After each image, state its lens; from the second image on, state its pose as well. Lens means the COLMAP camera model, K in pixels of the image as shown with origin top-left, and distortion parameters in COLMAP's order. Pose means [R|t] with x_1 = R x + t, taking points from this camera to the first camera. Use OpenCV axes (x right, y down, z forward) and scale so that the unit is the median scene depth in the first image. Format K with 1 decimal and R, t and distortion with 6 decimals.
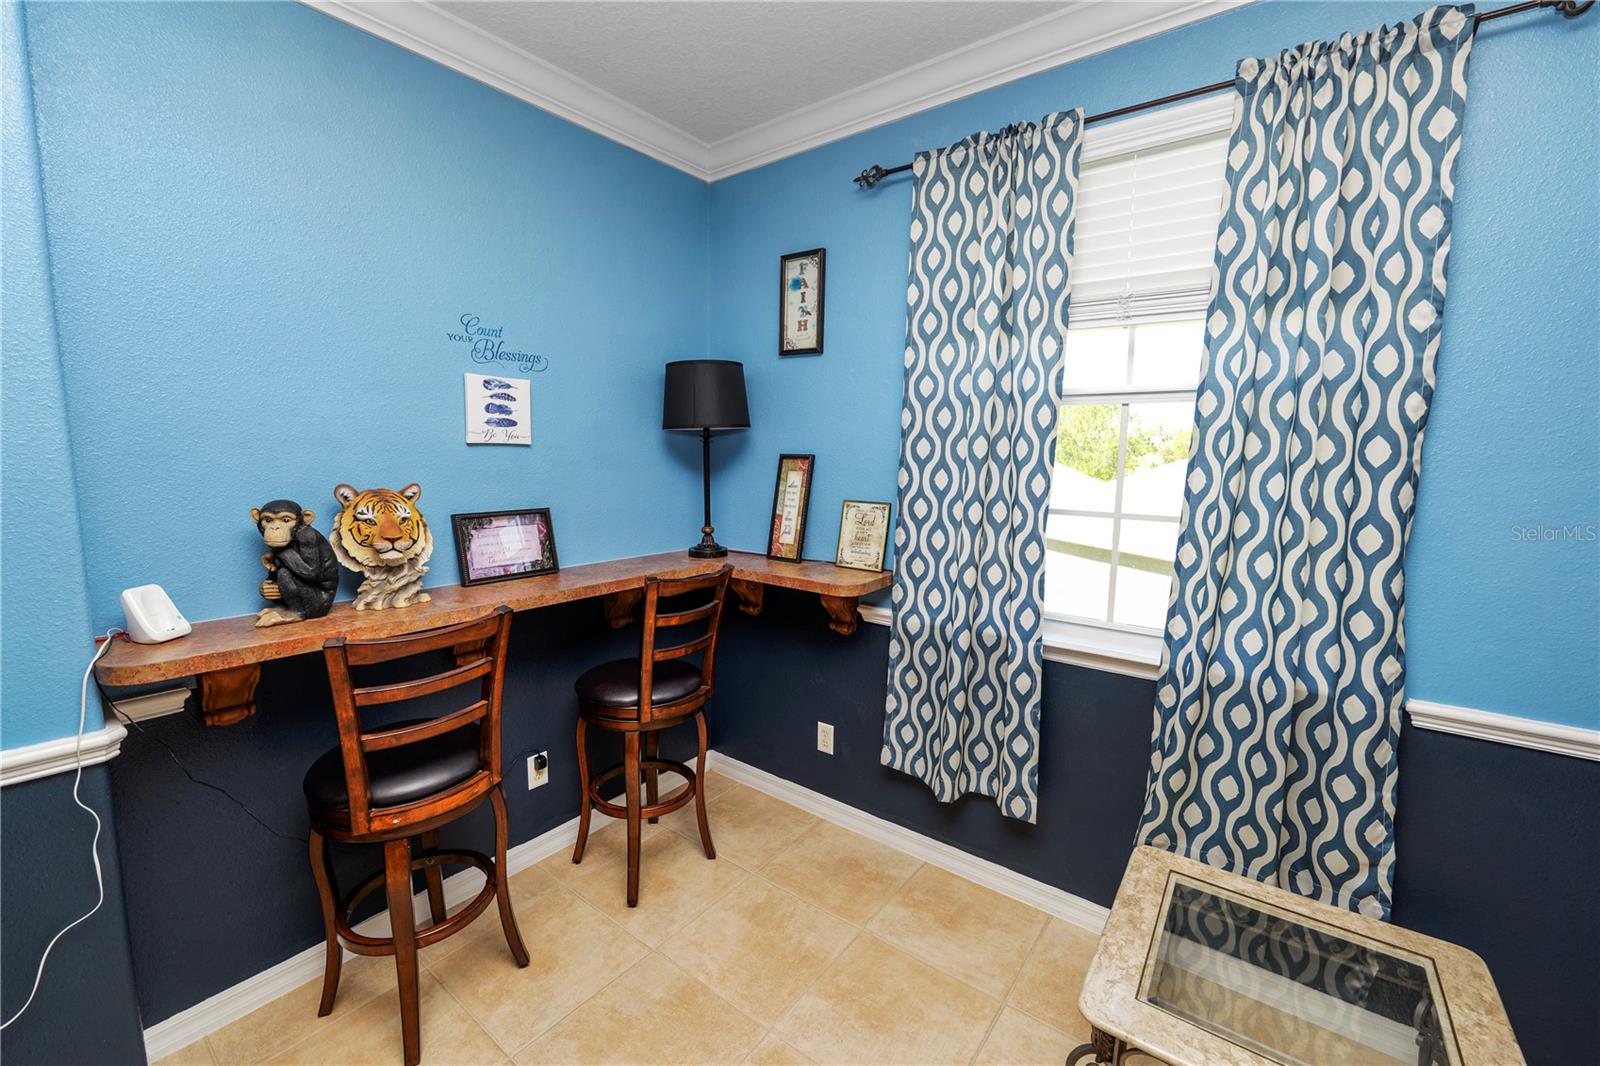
lens RADIAL K [[649.6, 0, 797.1], [0, 649.6, 531.0], [0, 0, 1]] dist [-0.010984, 0.000177]
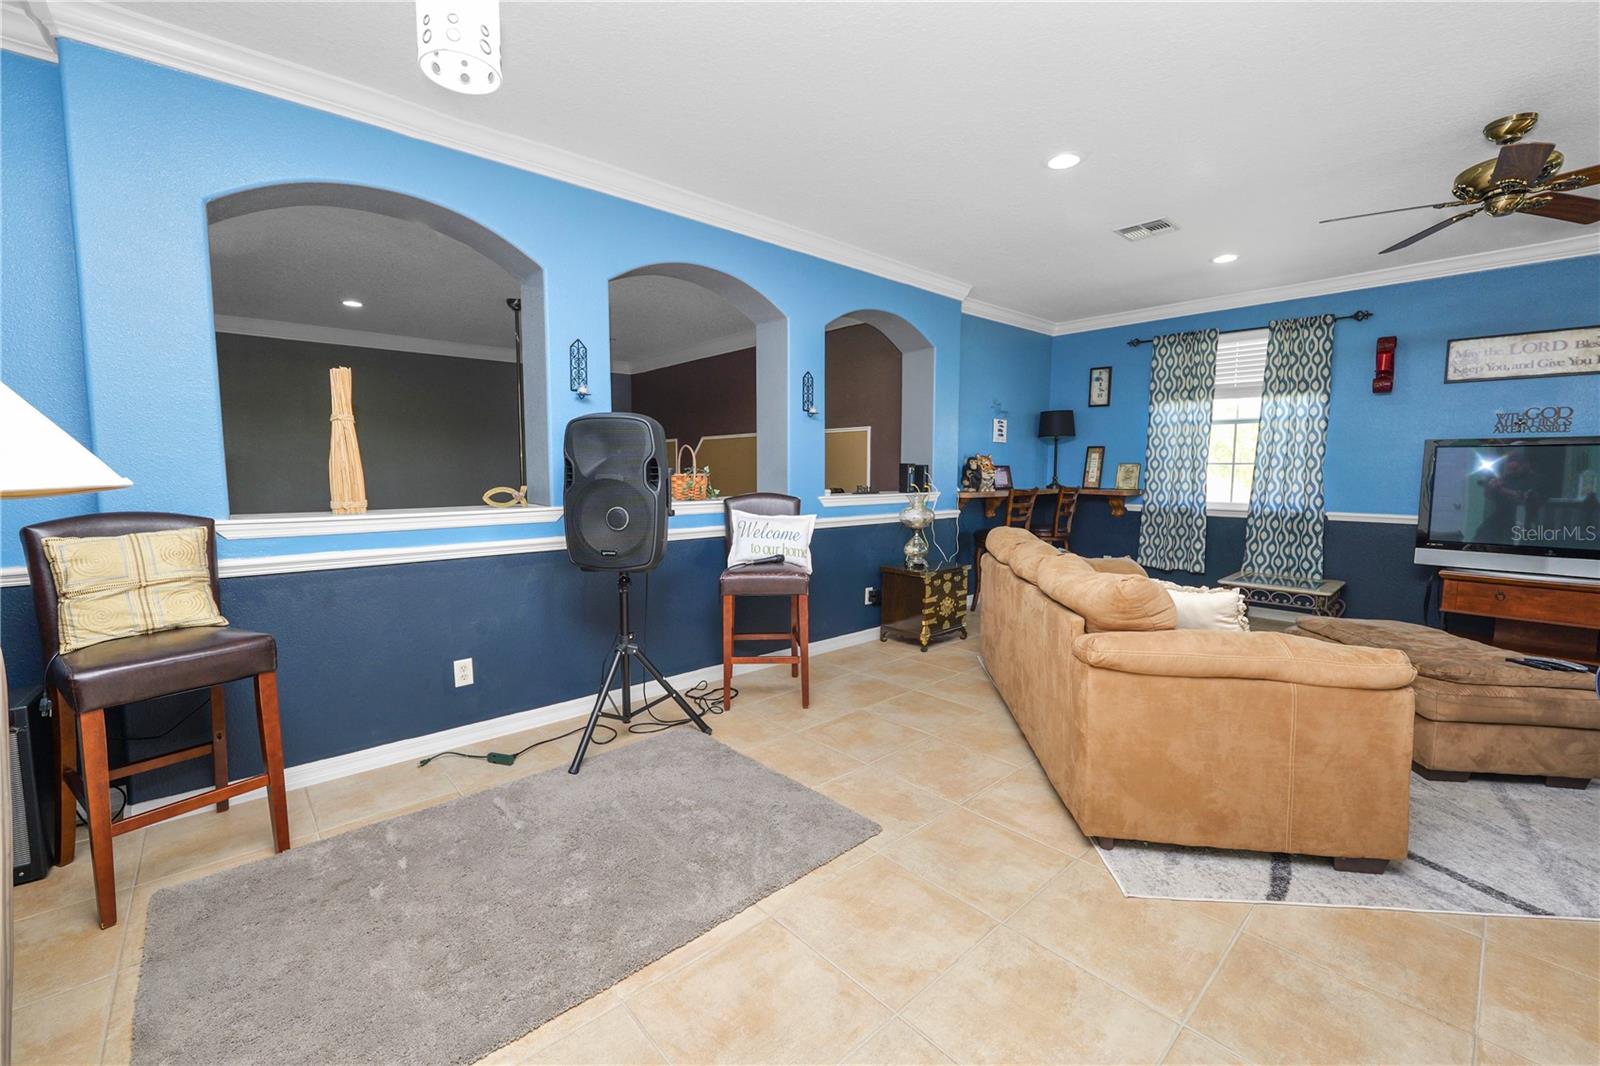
lens RADIAL K [[649.6, 0, 802.4], [0, 649.6, 526.7], [0, 0, 1]] dist [-0.010984, 0.000177]
pose [[0.982769, 0.004803, -0.184778, -0.865772], [-0.010302, 0.999532, -0.028813, 0.365395], [0.184553, 0.030220, 0.982358, -2.192833]]
